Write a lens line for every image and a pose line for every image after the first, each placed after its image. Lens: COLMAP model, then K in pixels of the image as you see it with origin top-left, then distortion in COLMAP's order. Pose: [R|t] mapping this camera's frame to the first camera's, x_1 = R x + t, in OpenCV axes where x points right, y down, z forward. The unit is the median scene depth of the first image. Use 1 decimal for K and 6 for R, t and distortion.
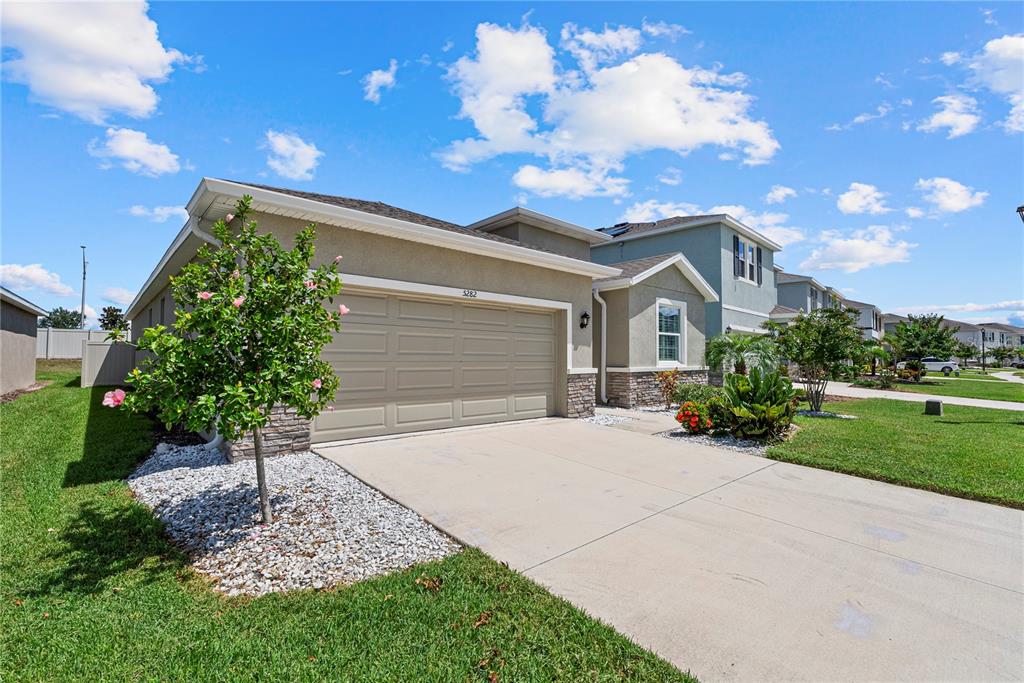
lens RADIAL K [[464.7, 0, 513.0], [0, 464.7, 343.3], [0, 0, 1]] dist [0.004075, 0.000219]
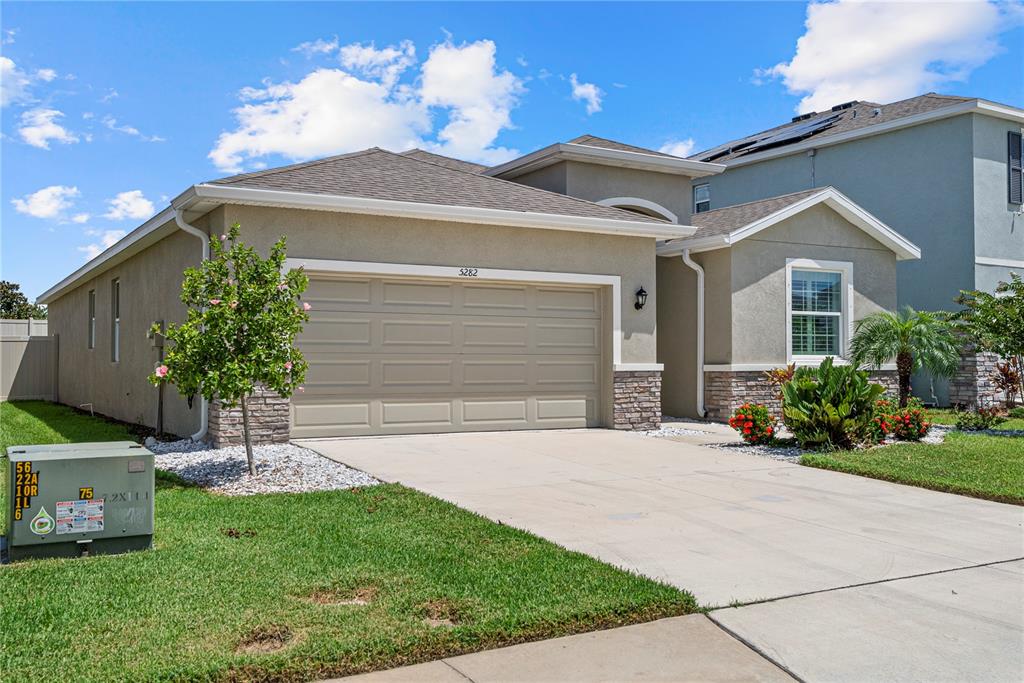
lens RADIAL K [[982.0, 0, 512.5], [0, 982.0, 341.8], [0, 0, 1]] dist [0.013763, 0.000000]
pose [[0.978447, -0.011132, -0.206198, 0.209133], [0.013093, 0.999881, 0.008149, 0.002775], [0.206083, -0.010673, 0.978476, -0.428030]]
